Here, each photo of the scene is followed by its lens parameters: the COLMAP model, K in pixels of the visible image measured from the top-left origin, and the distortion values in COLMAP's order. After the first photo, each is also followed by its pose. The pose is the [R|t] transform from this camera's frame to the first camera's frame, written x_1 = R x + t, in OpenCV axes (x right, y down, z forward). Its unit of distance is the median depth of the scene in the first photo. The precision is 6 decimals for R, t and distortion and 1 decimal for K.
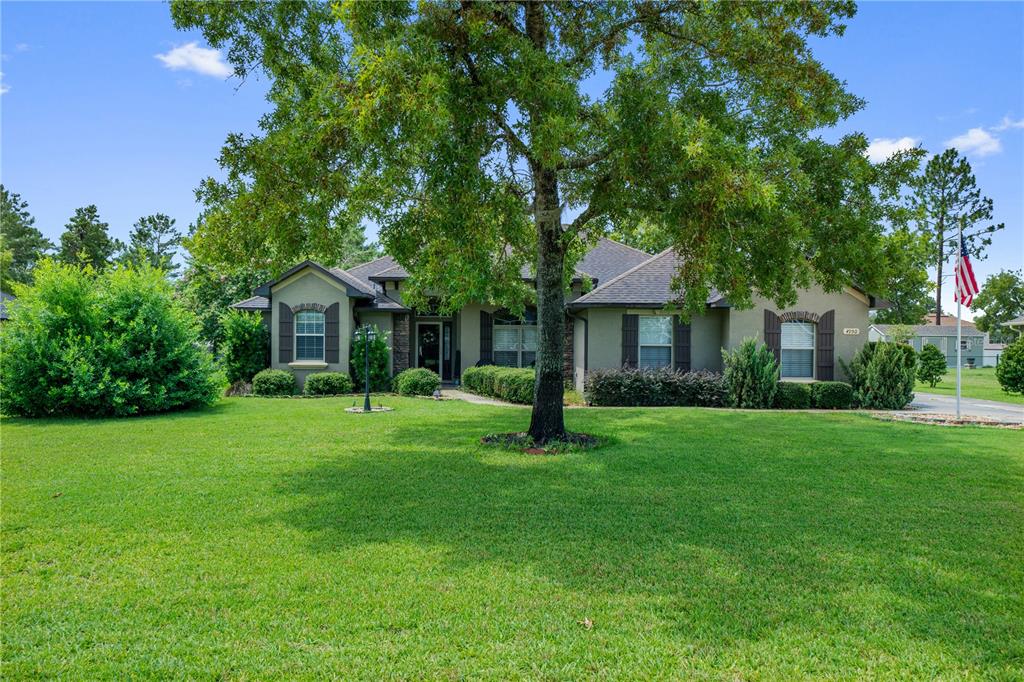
lens RADIAL K [[688.1, 0, 511.3], [0, 688.1, 357.6], [0, 0, 1]] dist [-0.000182, 0.000097]
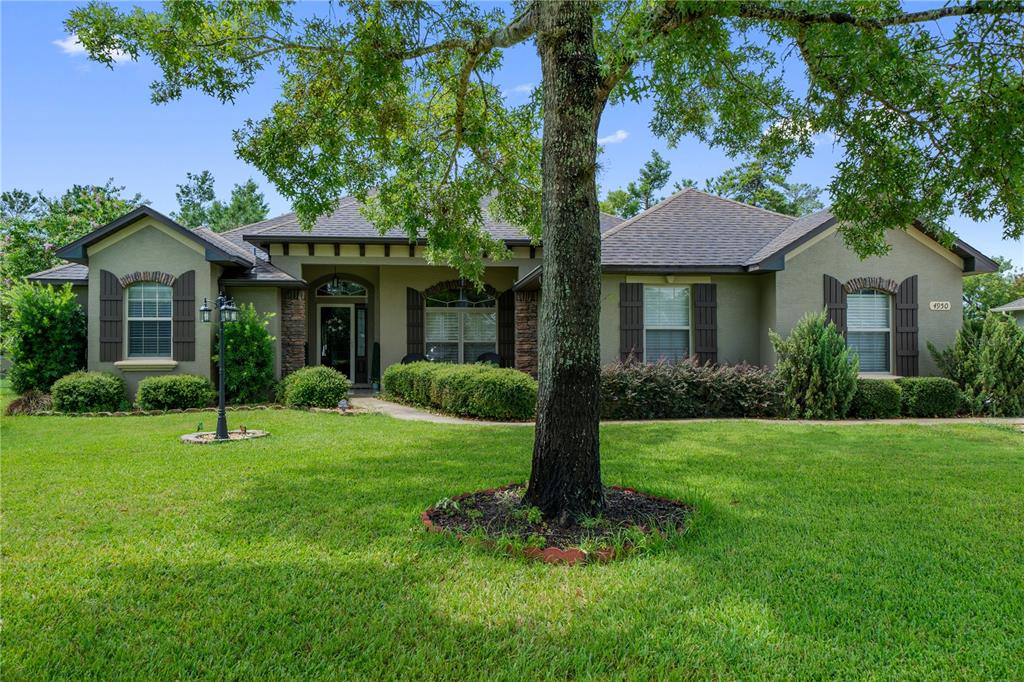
lens RADIAL K [[703.8, 0, 512.0], [0, 703.8, 341.0], [0, 0, 1]] dist [0.002678, 0.001870]
pose [[0.993808, -0.009888, 0.110671, -0.021287], [0.012377, 0.999685, -0.021828, 0.007820], [-0.110421, 0.023063, 0.993617, 0.303165]]
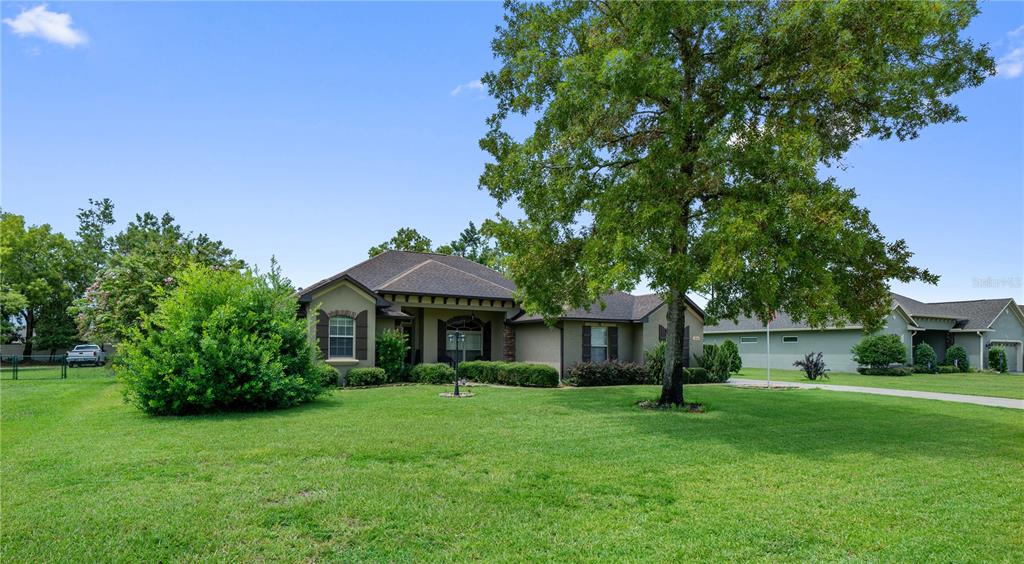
lens RADIAL K [[536.3, 0, 511.4], [0, 536.3, 344.9], [0, 0, 1]] dist [-0.001931, -0.000359]
pose [[0.874700, 0.004411, 0.484645, -0.517625], [0.004261, 0.999850, -0.016791, -0.001295], [-0.484647, 0.016752, 0.874550, 0.043184]]
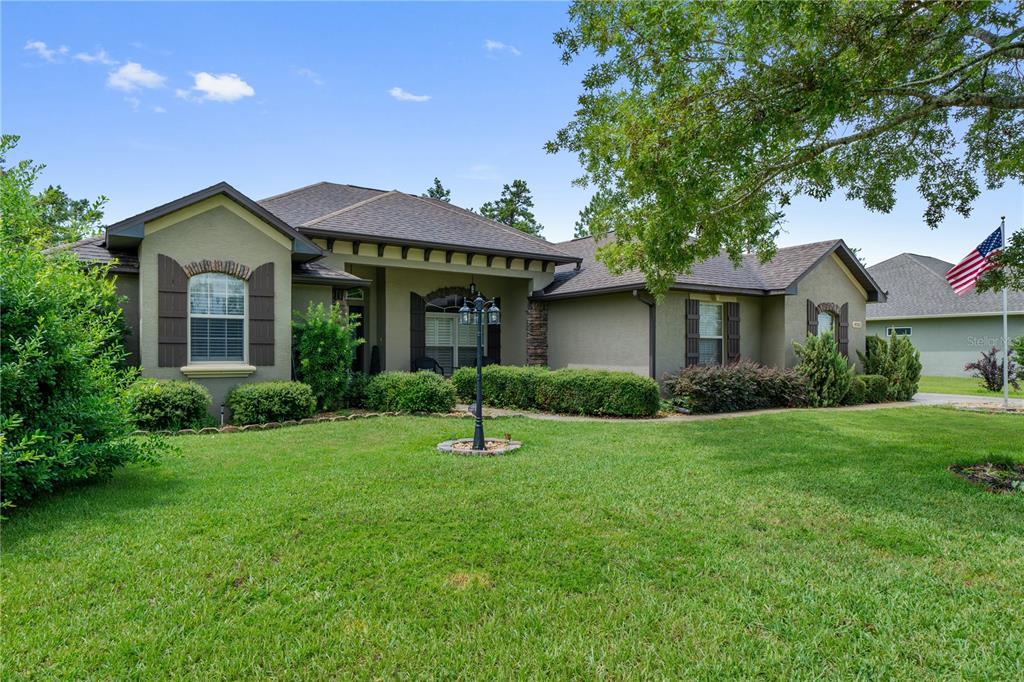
lens RADIAL K [[612.6, 0, 510.8], [0, 612.6, 356.8], [0, 0, 1]] dist [0.001795, 0.001541]
pose [[0.842059, -0.010443, 0.539285, -0.384961], [0.009563, 0.999944, 0.004431, 0.000229], [-0.539301, 0.001426, 0.842112, 0.473266]]
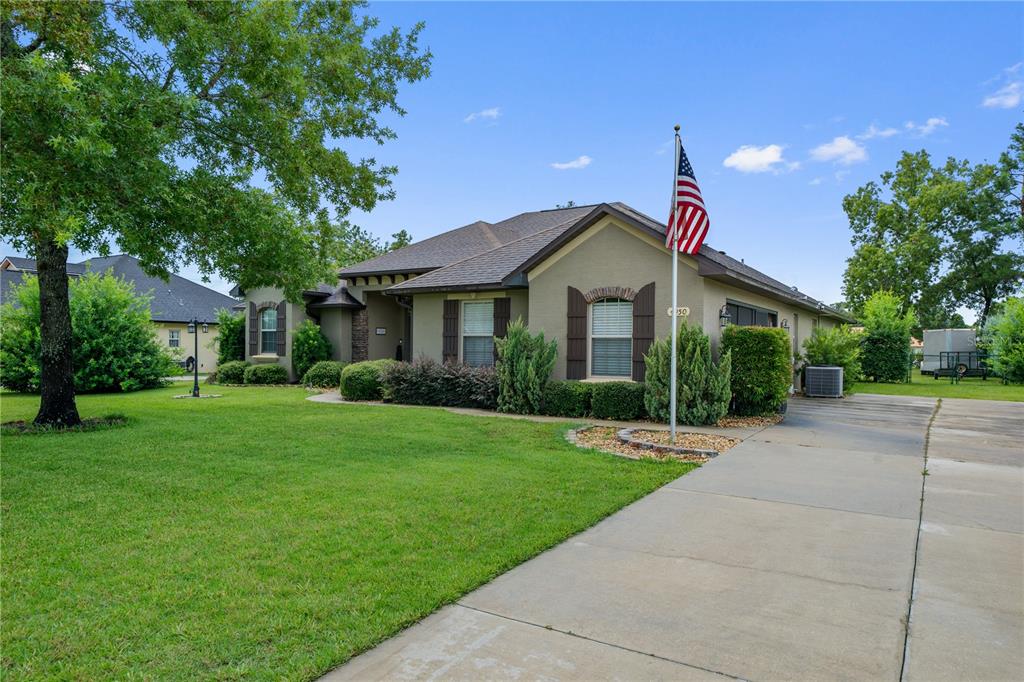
lens RADIAL K [[688.1, 0, 511.3], [0, 688.1, 357.6], [0, 0, 1]] dist [-0.000182, 0.000097]
pose [[0.845903, 0.005727, -0.533306, 0.664375], [-0.009275, 0.999949, -0.003972, 0.012186], [0.533256, 0.008307, 0.845913, 0.290027]]
